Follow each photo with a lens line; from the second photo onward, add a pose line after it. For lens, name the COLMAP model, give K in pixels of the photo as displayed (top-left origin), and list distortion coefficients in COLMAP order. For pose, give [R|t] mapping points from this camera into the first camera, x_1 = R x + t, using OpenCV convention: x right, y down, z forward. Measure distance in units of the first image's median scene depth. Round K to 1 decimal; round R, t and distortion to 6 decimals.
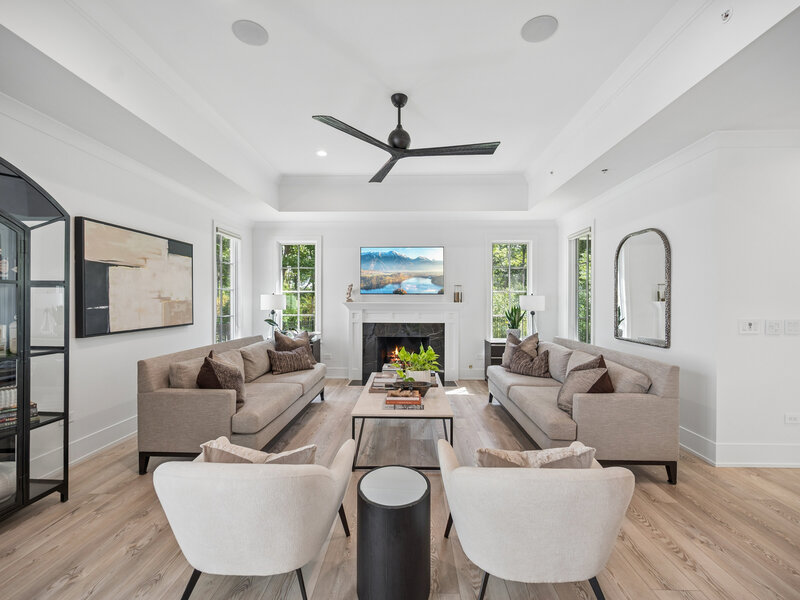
lens RADIAL K [[351.5, 0, 403.7], [0, 351.5, 303.5], [0, 0, 1]] dist [0.005072, -0.000049]
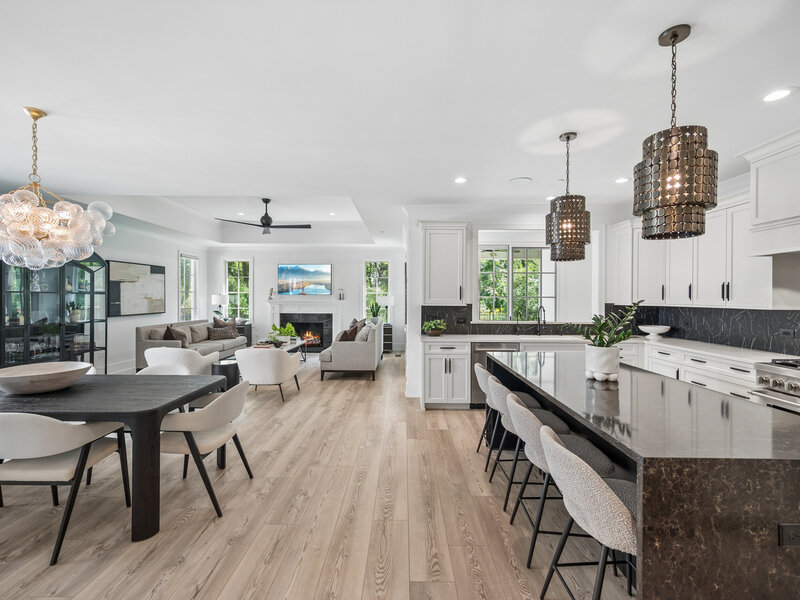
lens RADIAL K [[351.5, 0, 397.4], [0, 351.5, 301.3], [0, 0, 1]] dist [0.005072, -0.000049]
pose [[0.999845, 0.003389, 0.017258, 0.513893], [-0.003491, 0.999977, 0.005864, -0.011641], [-0.017238, -0.005924, 0.999834, -0.752481]]
